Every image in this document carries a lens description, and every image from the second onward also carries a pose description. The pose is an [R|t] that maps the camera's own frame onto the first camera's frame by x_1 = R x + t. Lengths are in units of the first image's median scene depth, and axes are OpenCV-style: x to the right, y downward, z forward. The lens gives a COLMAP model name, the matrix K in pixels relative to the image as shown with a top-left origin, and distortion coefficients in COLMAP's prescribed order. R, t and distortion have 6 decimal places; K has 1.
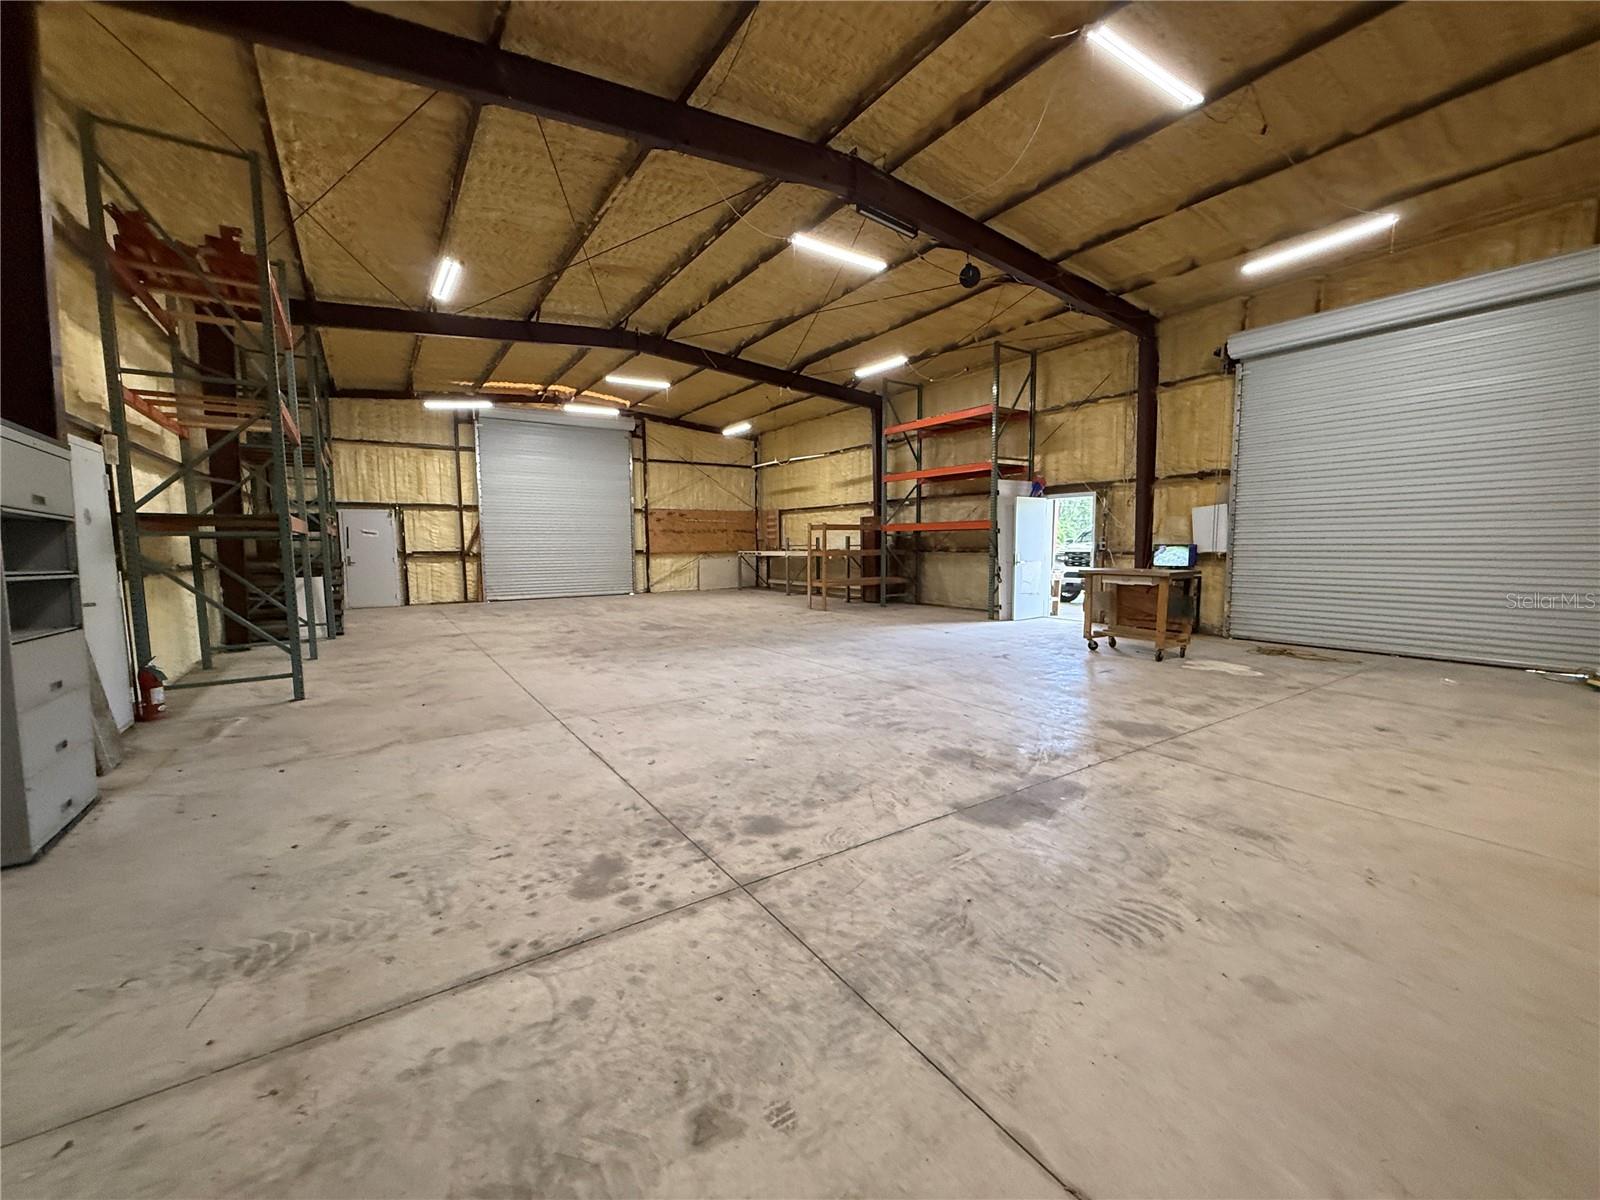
lens RADIAL K [[640.3, 0, 800.1], [0, 640.3, 598.1], [0, 0, 1]] dist [-0.000994, 0.002383]
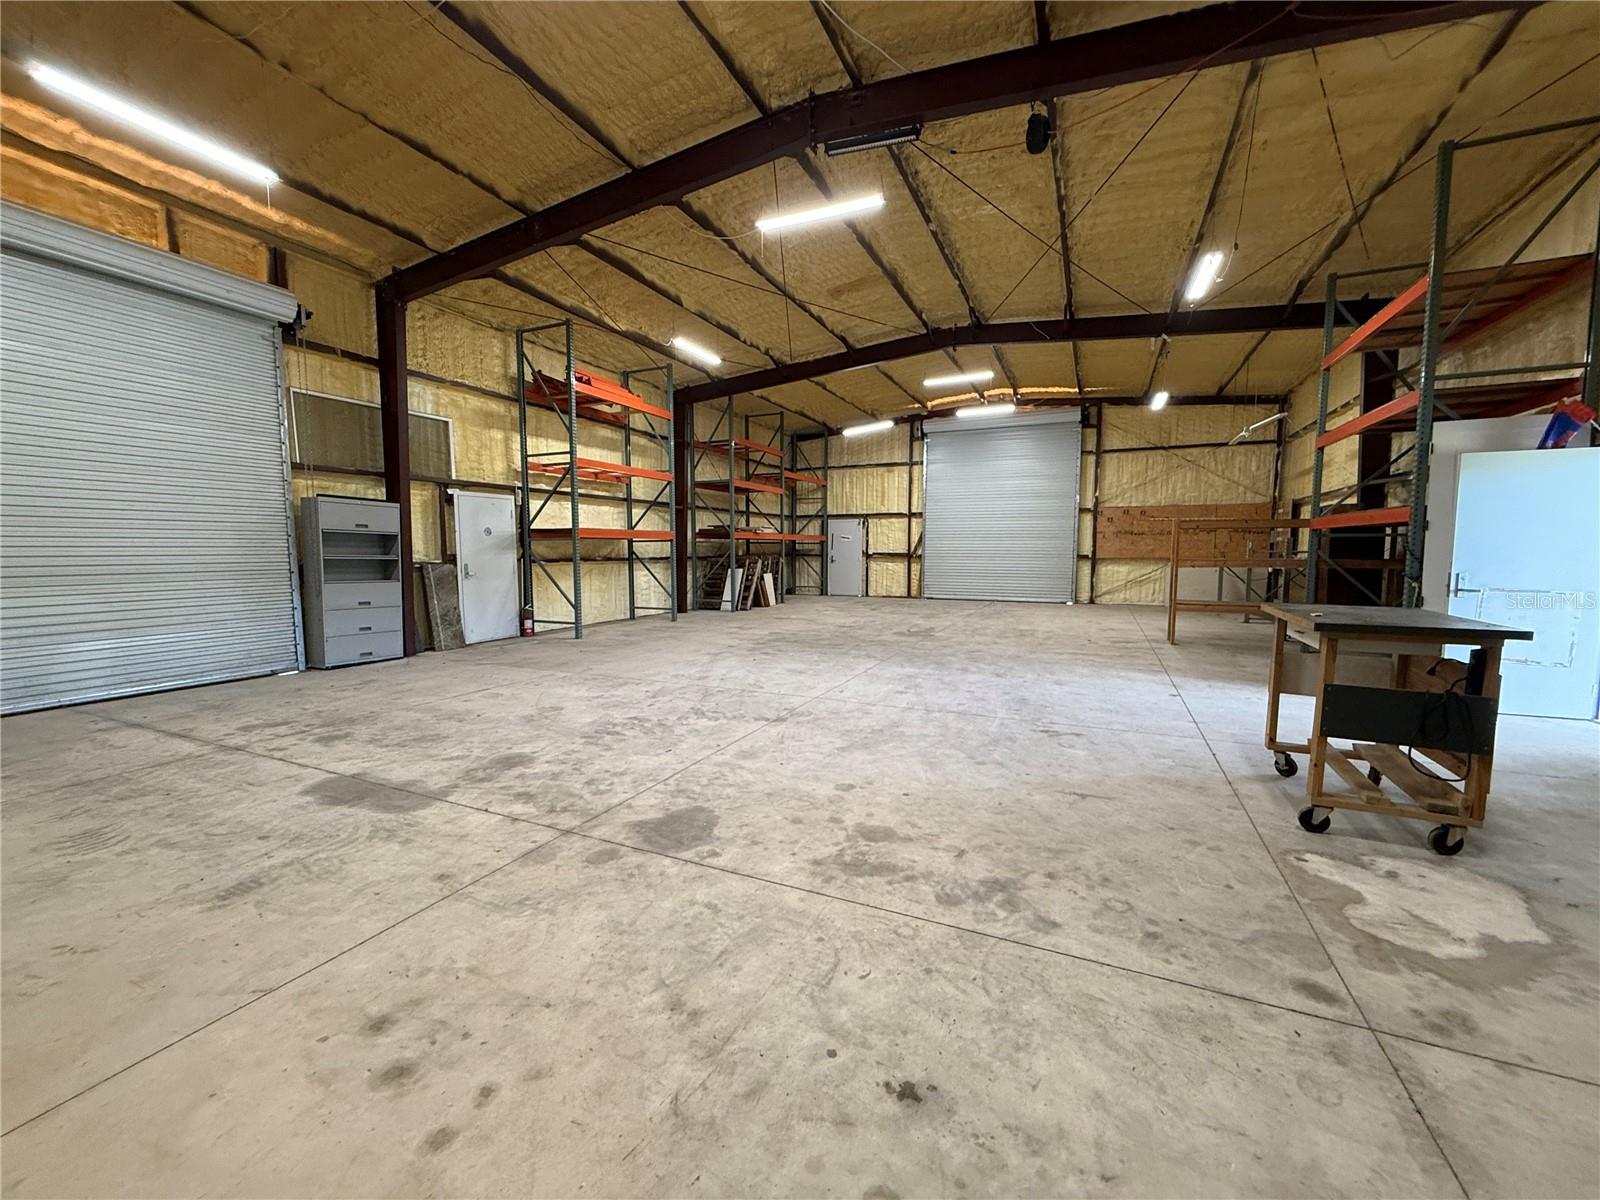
lens RADIAL K [[640.3, 0, 792.8], [0, 640.3, 602.4], [0, 0, 1]] dist [-0.000994, 0.002383]
pose [[0.513359, 0.079441, -0.854489, 1.128705], [-0.078110, 0.995899, 0.045661, -0.068151], [0.854612, 0.043303, 0.517458, 0.742609]]
